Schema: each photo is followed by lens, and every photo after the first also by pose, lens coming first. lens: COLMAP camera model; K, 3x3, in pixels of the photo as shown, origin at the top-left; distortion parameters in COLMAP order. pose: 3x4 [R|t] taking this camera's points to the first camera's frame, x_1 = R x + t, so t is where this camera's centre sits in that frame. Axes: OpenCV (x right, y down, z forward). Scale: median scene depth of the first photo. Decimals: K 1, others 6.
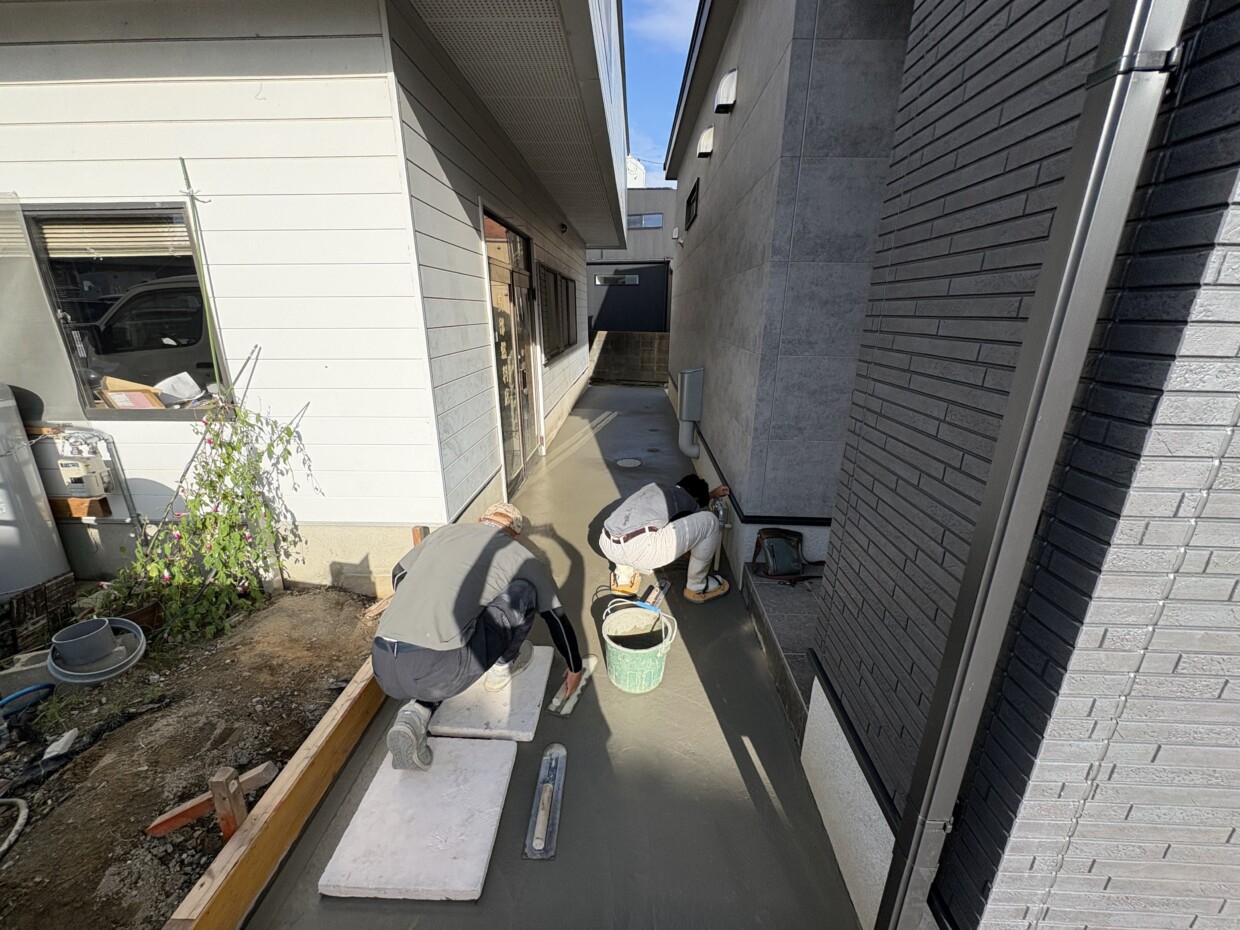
lens RADIAL K [[495.5, 0, 618.3], [0, 495.5, 467.6], [0, 0, 1]] dist [0.001865, 0.000078]
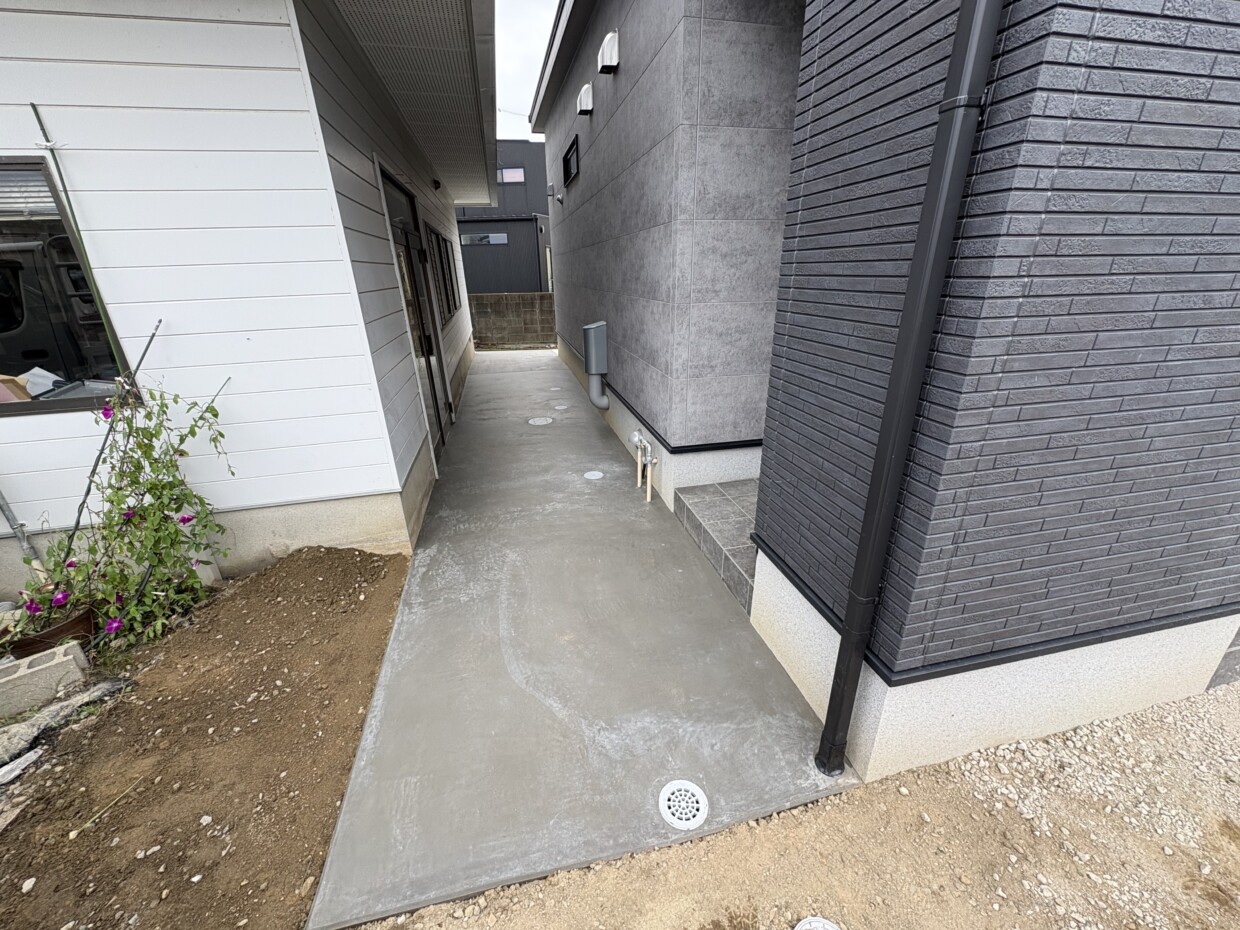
lens RADIAL K [[495.5, 0, 617.1], [0, 495.5, 468.0], [0, 0, 1]] dist [0.001865, 0.000078]
pose [[0.966441, -0.123914, 0.225026, -0.154752], [0.107165, 0.990582, 0.085227, 0.037553], [-0.233468, -0.058252, 0.970618, -0.106279]]
